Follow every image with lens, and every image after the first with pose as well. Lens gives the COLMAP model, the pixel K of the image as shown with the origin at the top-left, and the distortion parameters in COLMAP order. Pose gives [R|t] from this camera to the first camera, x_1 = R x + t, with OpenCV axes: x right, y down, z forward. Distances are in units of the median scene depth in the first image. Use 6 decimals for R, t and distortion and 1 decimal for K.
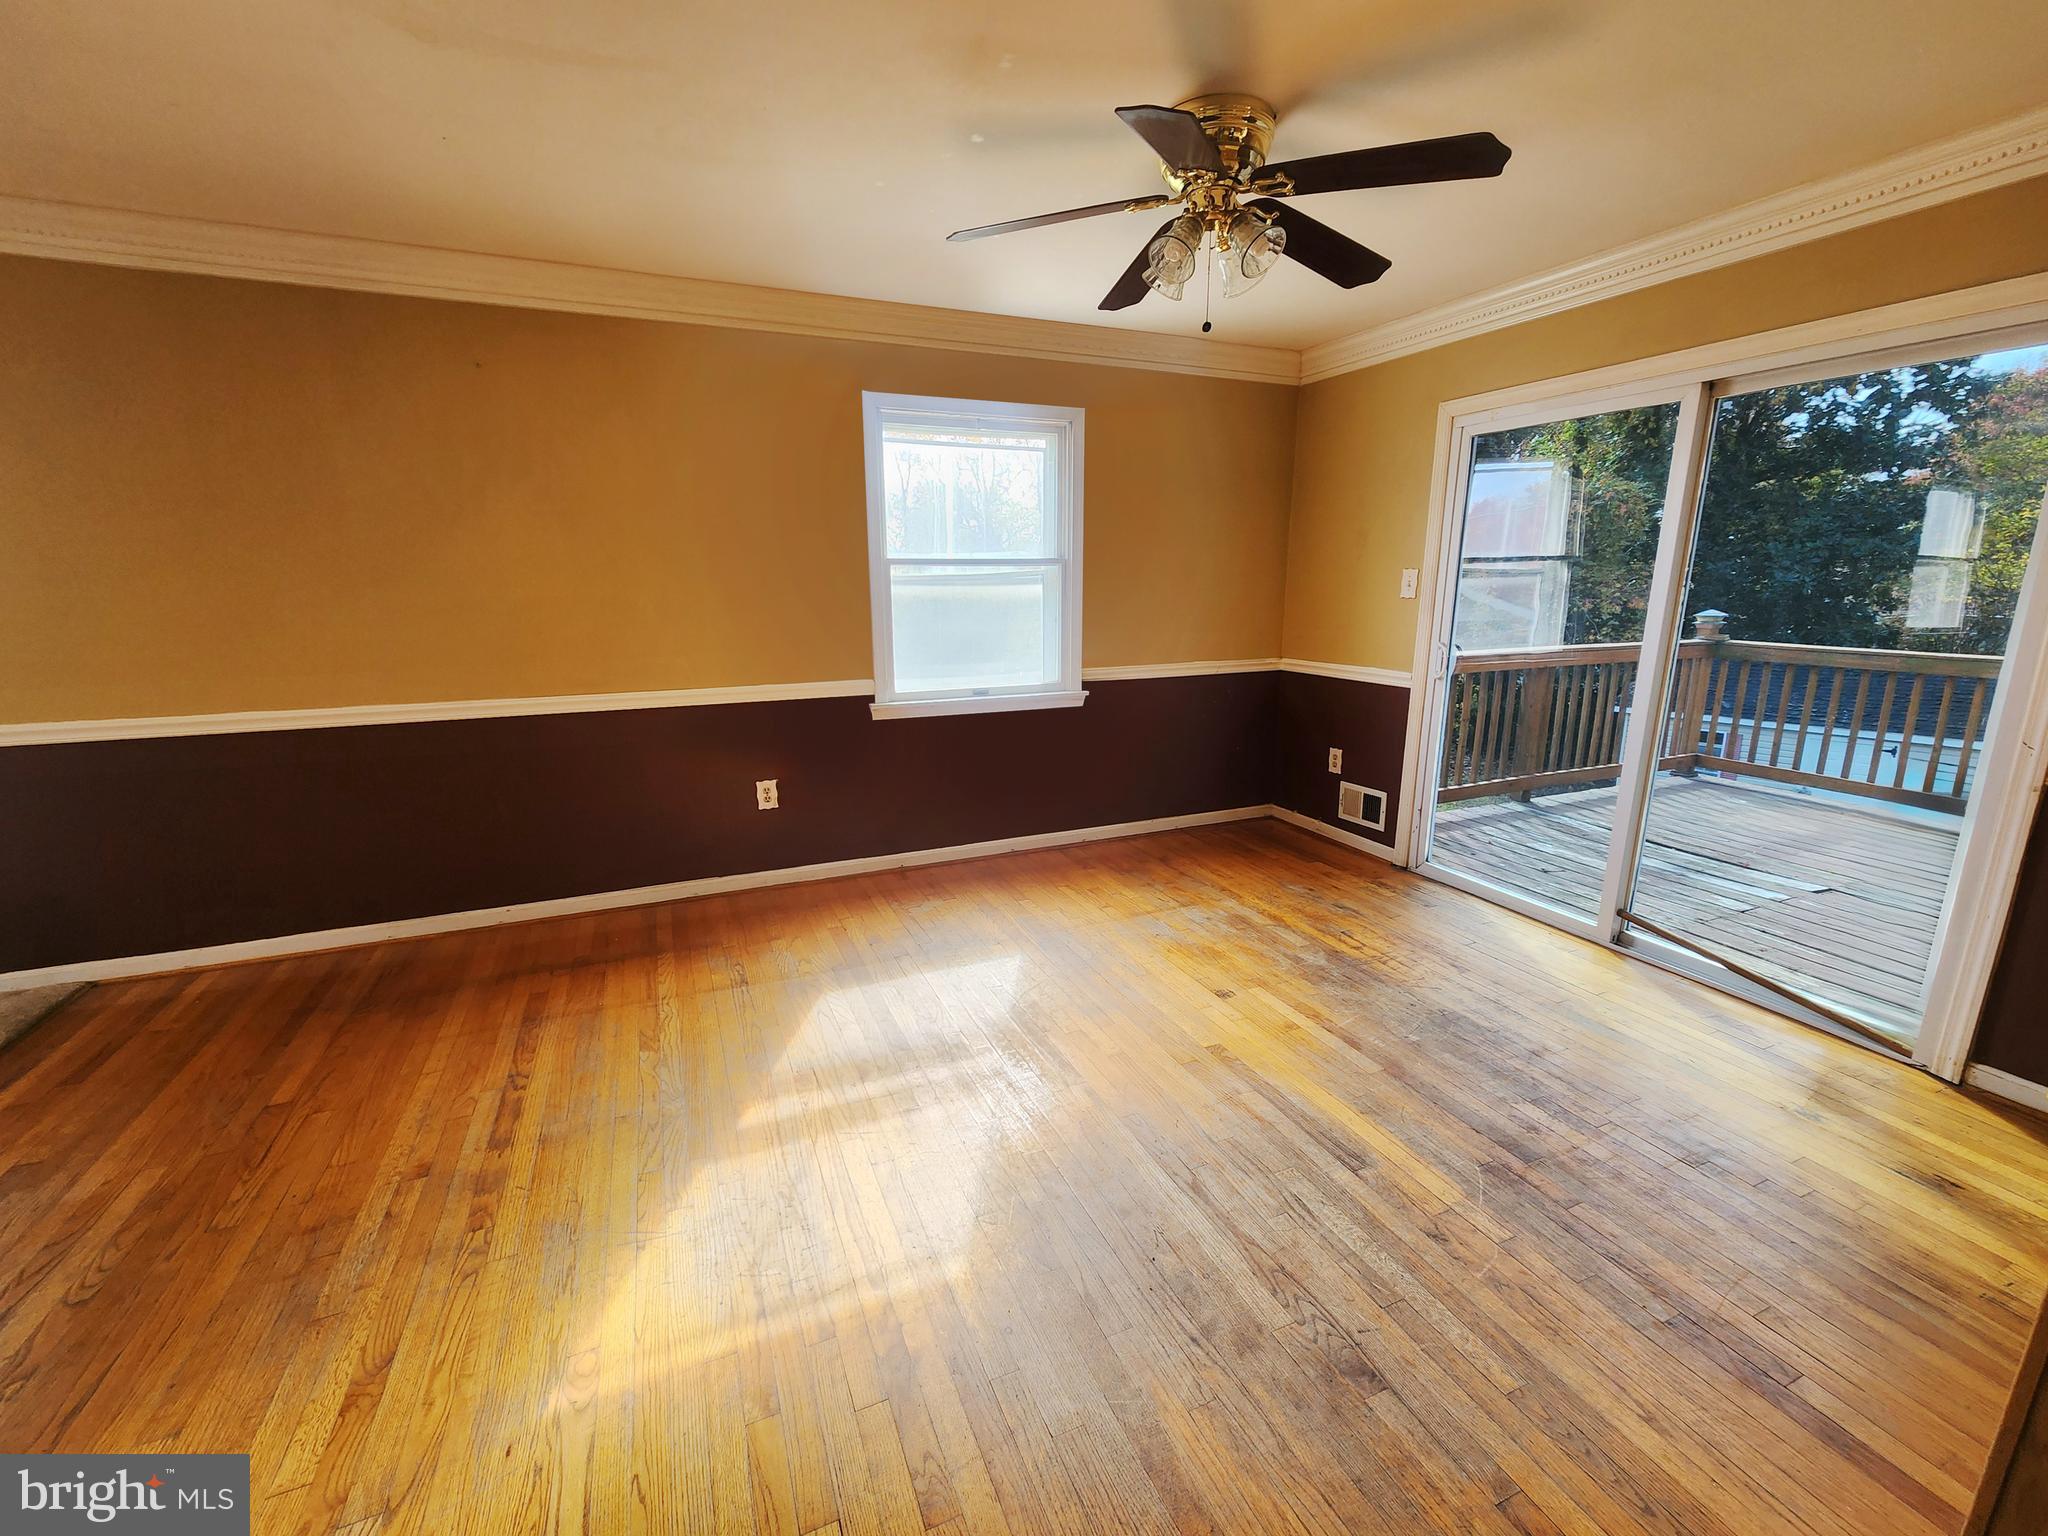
lens RADIAL K [[846.0, 0, 1011.6], [0, 846.0, 768.1], [0, 0, 1]] dist [0.002904, -0.002717]
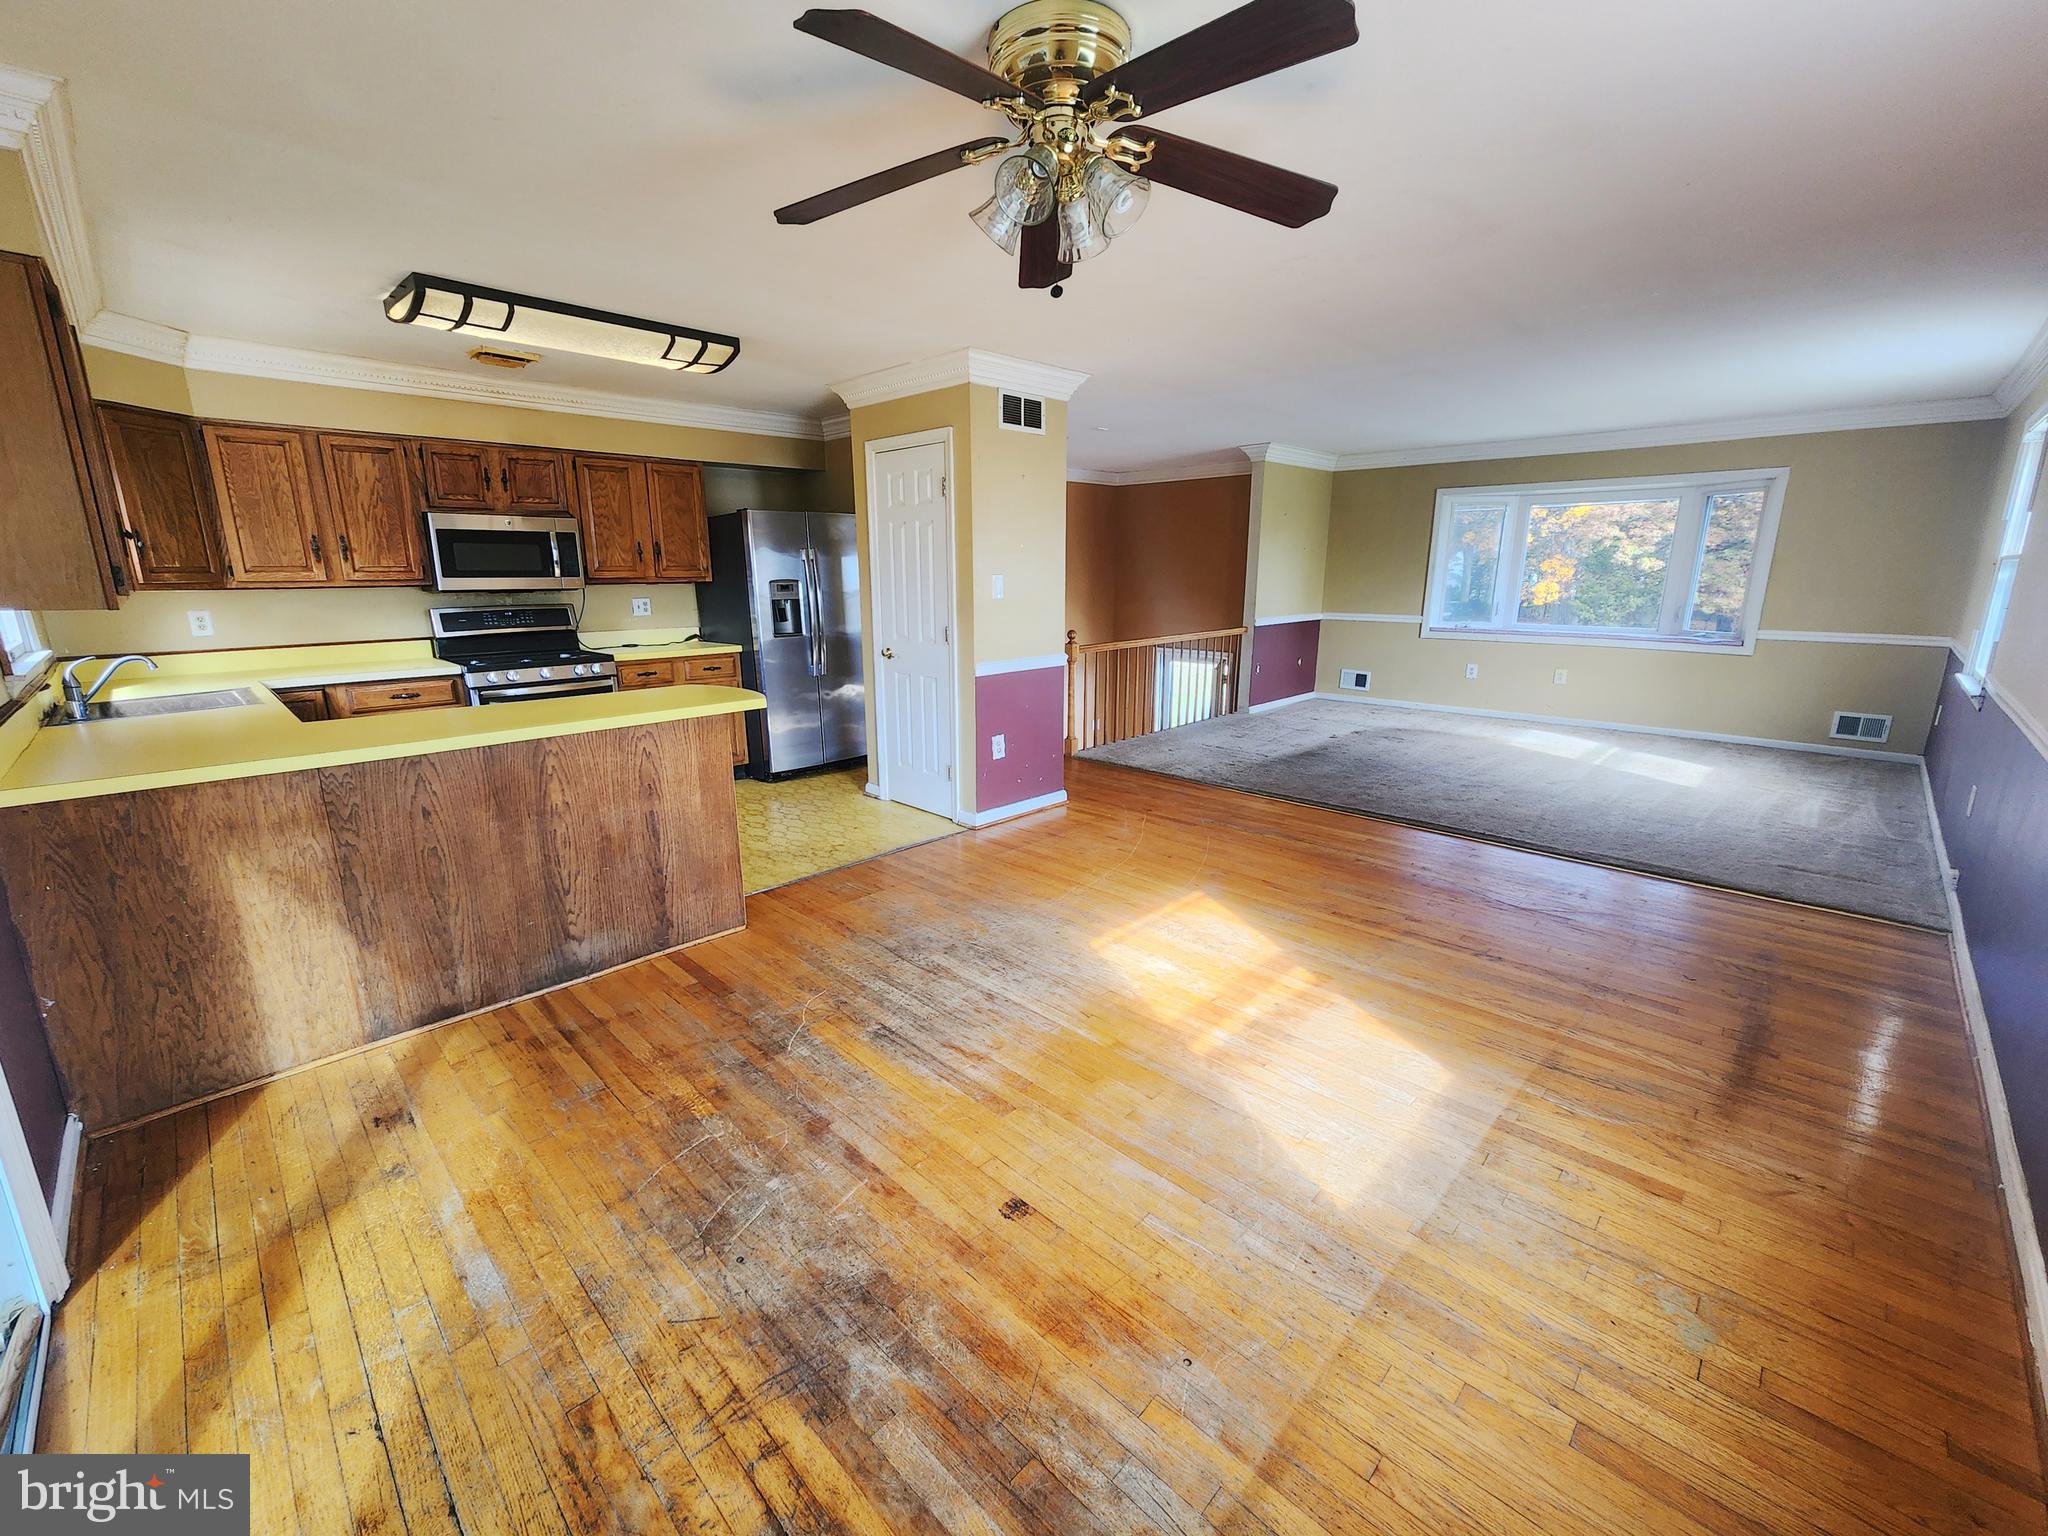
lens RADIAL K [[846.0, 0, 1010.0], [0, 846.0, 764.9], [0, 0, 1]] dist [0.002904, -0.002717]
pose [[-0.925532, 0.096490, -0.366170, 0.357466], [-0.073820, 0.902462, 0.424396, -0.258690], [0.371405, 0.419823, -0.828135, 1.074627]]
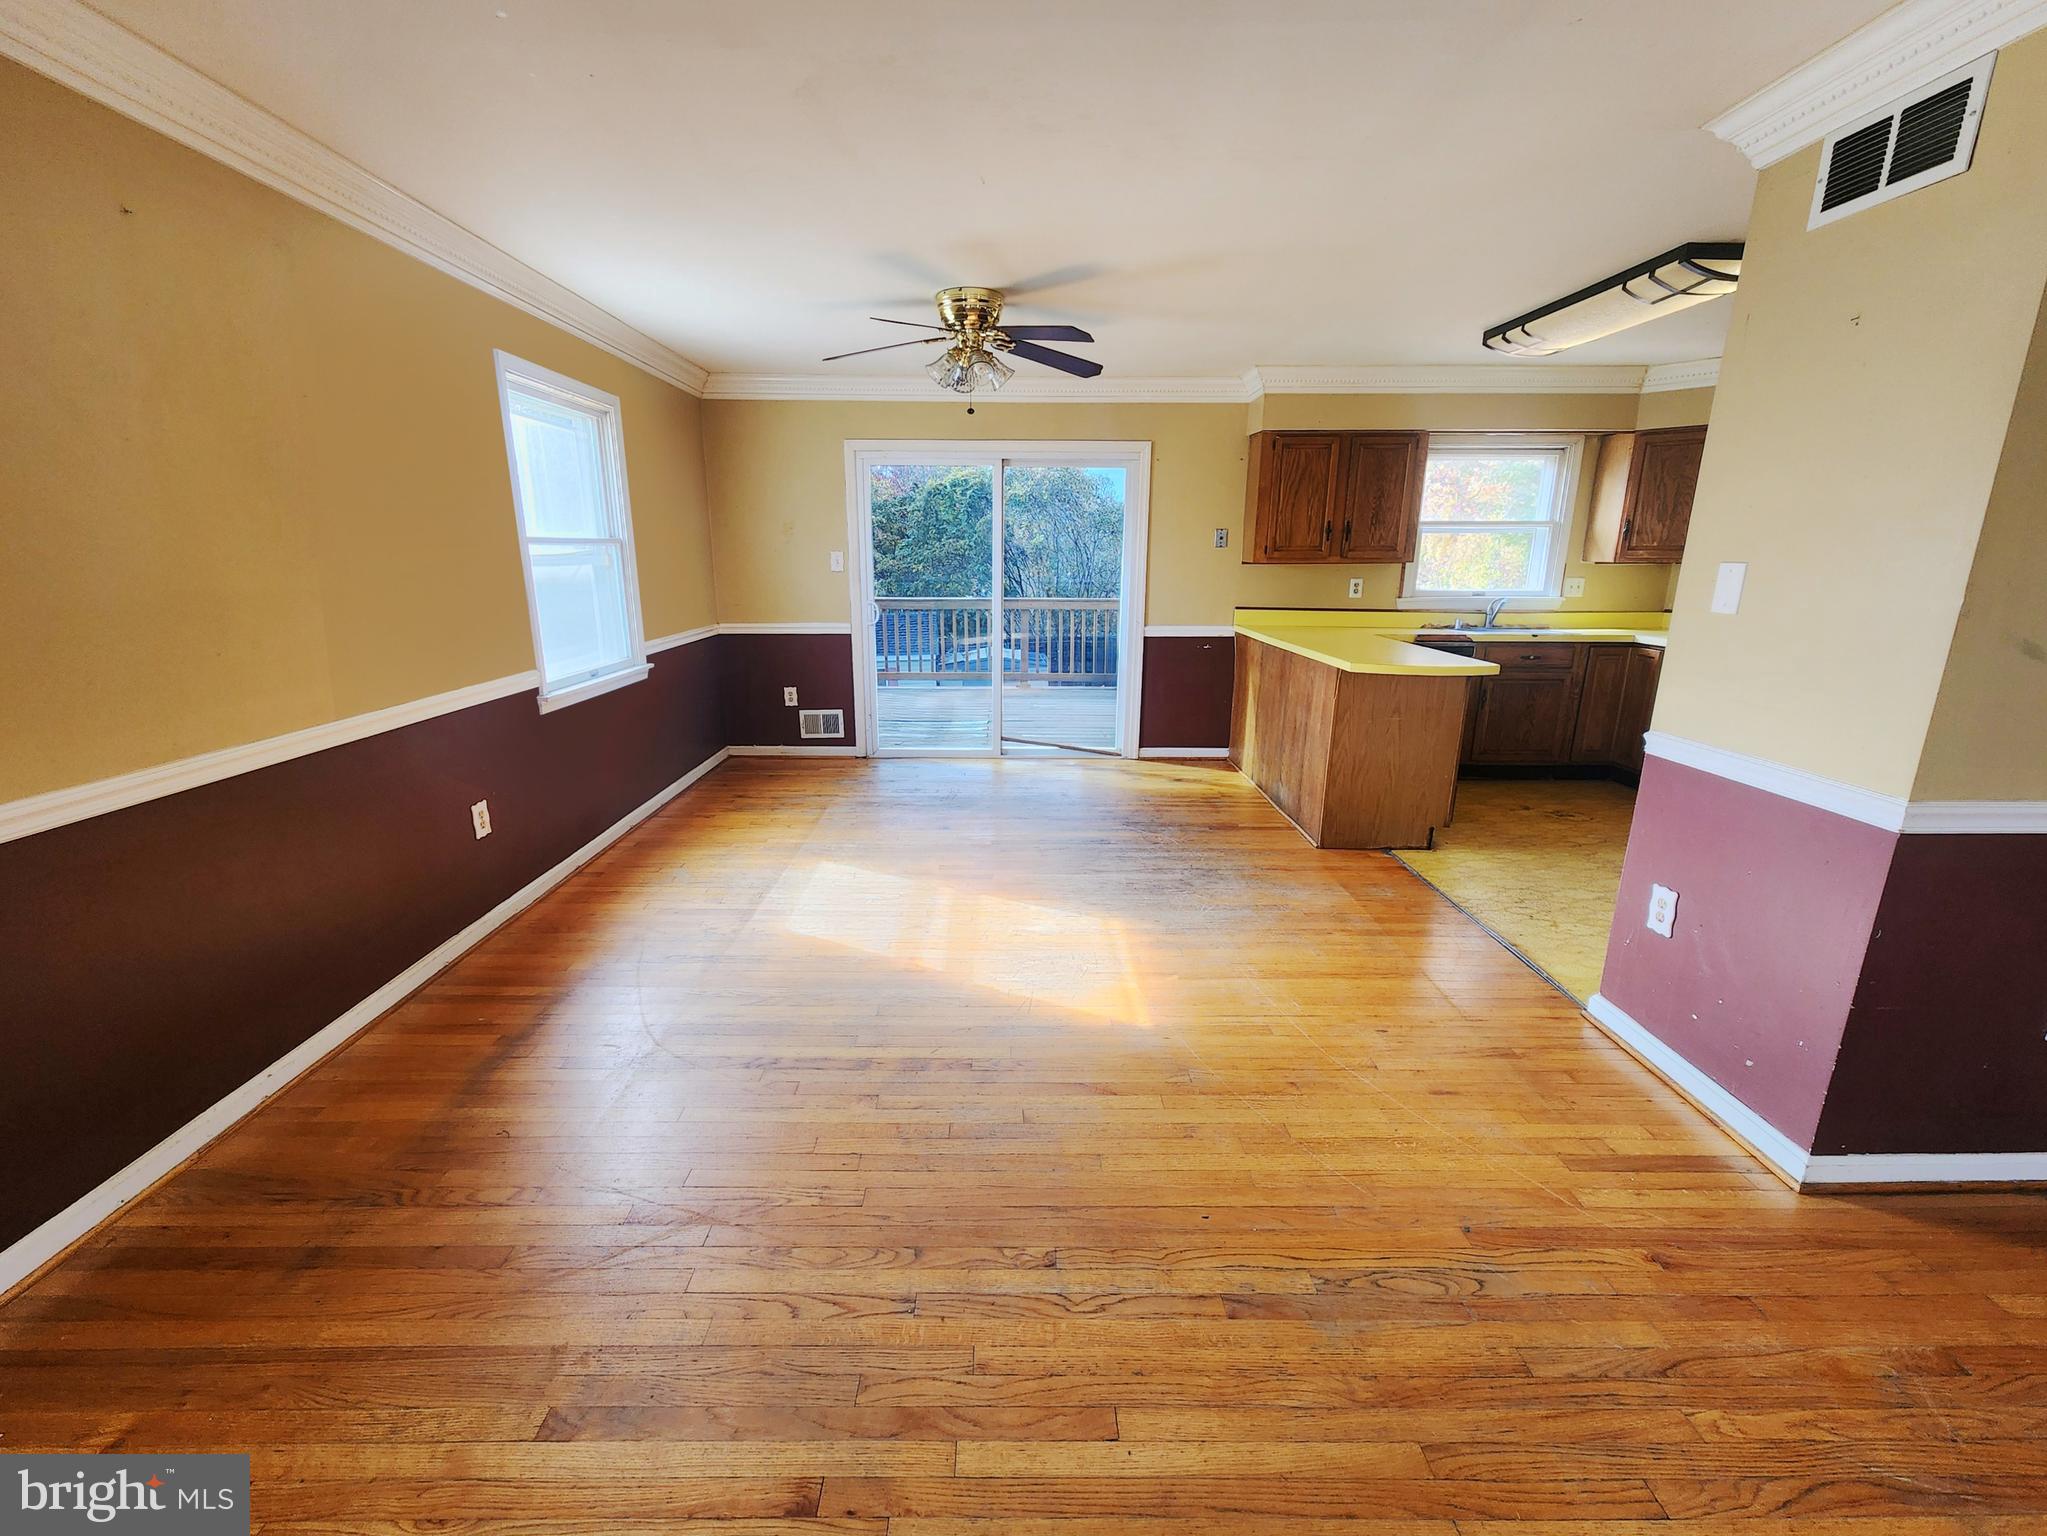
lens RADIAL K [[845.5, 0, 1003.6], [0, 845.5, 782.8], [0, 0, 1]] dist [0.002904, -0.002717]
pose [[0.394199, -0.237197, 0.887888, -0.818558], [0.199824, 0.965127, 0.169115, -0.042027], [-0.897038, 0.110757, 0.427849, 0.171648]]
